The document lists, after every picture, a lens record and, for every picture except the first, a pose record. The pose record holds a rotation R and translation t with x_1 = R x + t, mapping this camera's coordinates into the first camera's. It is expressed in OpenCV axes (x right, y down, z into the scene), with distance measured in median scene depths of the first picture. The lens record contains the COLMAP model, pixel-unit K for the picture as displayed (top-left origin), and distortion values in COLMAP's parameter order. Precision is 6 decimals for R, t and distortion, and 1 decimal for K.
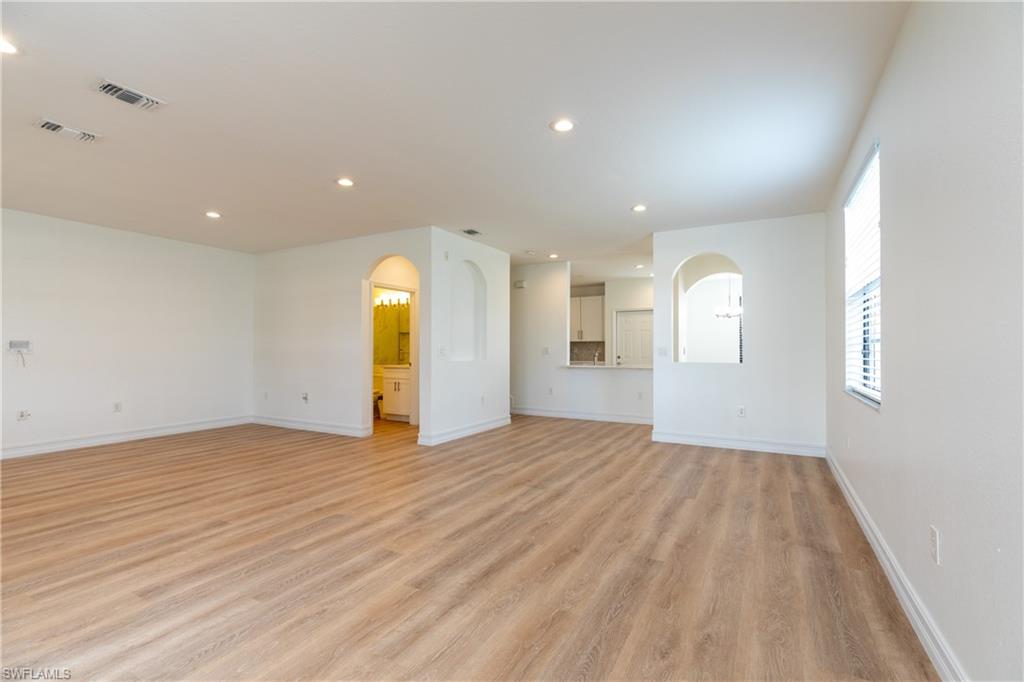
lens RADIAL K [[466.5, 0, 517.4], [0, 466.5, 346.2], [0, 0, 1]] dist [-0.003591, 0.000516]
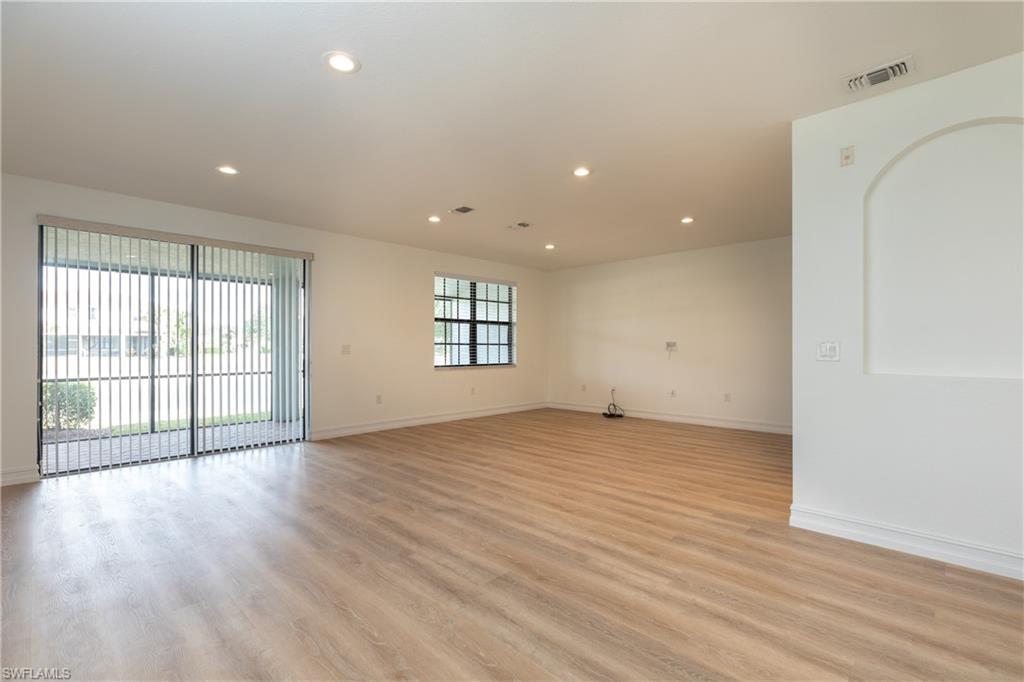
lens RADIAL K [[473.0, 0, 514.0], [0, 473.0, 345.3], [0, 0, 1]] dist [0.018471, -0.000329]
pose [[-0.289374, -0.003170, -0.957211, 0.641093], [0.009674, 0.999934, -0.006236, 0.004021], [0.957167, -0.011065, -0.289324, 1.228557]]
